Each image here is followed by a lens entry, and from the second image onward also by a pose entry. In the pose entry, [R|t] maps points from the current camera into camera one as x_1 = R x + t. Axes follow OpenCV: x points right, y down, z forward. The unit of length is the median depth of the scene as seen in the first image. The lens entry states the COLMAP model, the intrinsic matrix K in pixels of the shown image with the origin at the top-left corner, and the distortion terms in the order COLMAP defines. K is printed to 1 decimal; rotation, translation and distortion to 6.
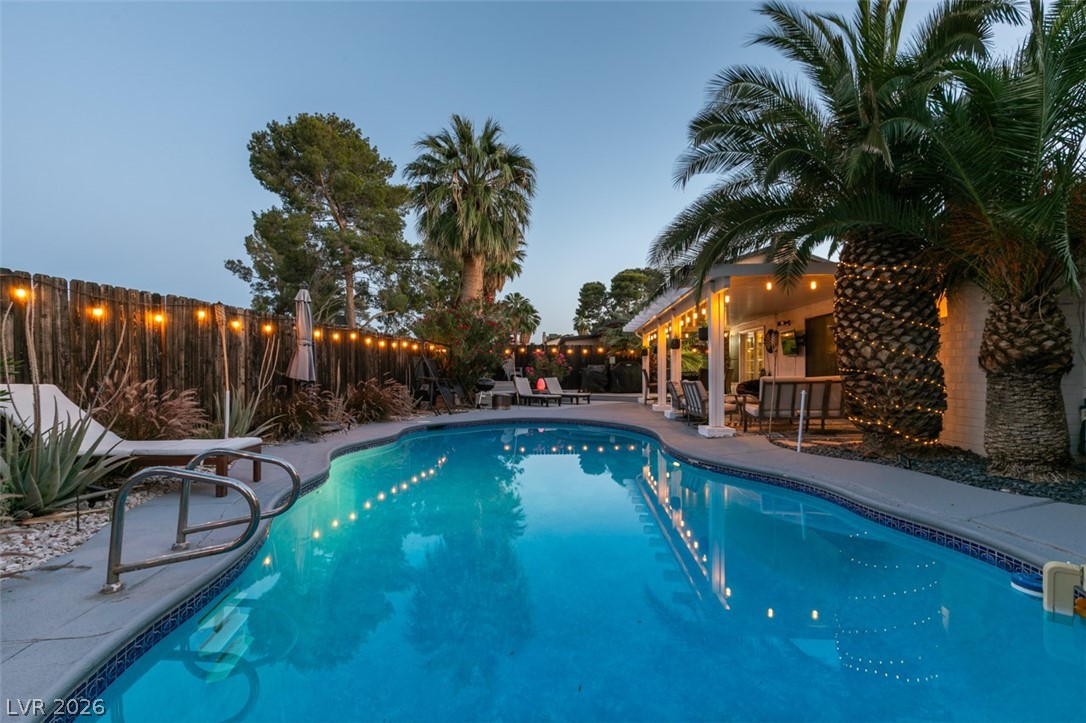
lens RADIAL K [[485.8, 0, 550.1], [0, 485.8, 367.4], [0, 0, 1]] dist [0.001919, 0.000111]
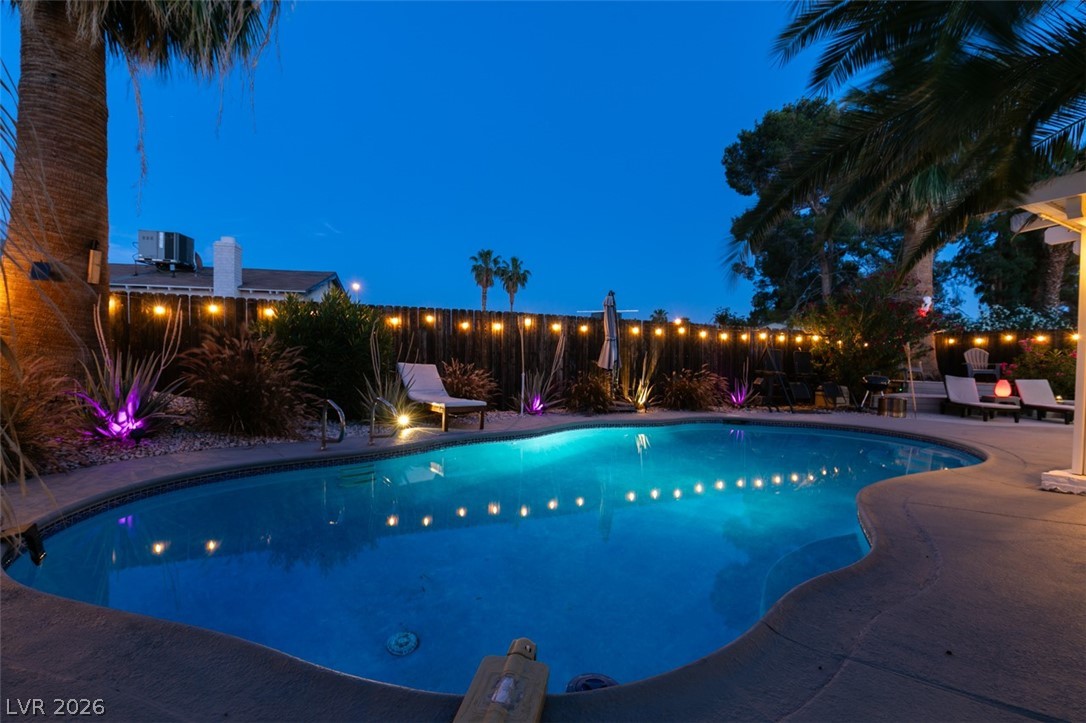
lens RADIAL K [[494.0, 0, 543.3], [0, 494.0, 366.9], [0, 0, 1]] dist [-0.000160, -0.000279]
pose [[0.512879, 0.025318, -0.858088, 0.389094], [-0.013866, 0.999679, 0.021209, -0.001732], [0.858349, 0.001021, 0.513065, 0.156483]]
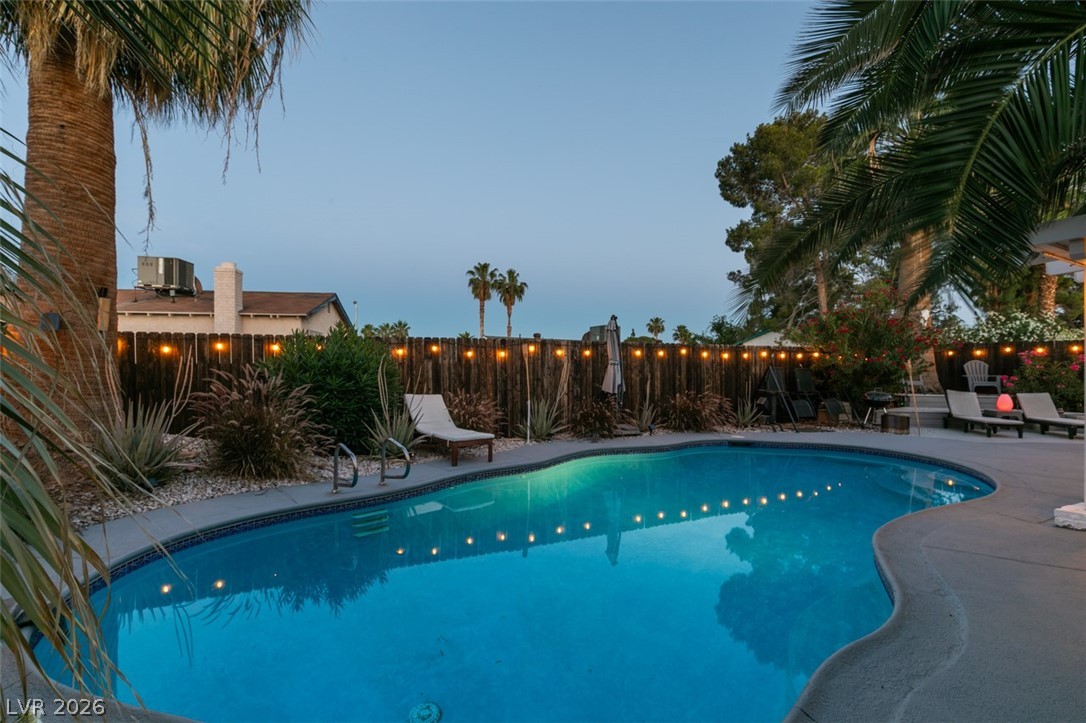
lens RADIAL K [[493.2, 0, 543.0], [0, 493.2, 365.3], [0, 0, 1]] dist [0.002897, 0.000661]
pose [[0.517201, -0.002534, -0.855860, 0.384594], [0.006782, 0.999976, 0.001138, -0.035755], [0.855837, -0.006393, 0.517206, 0.143003]]
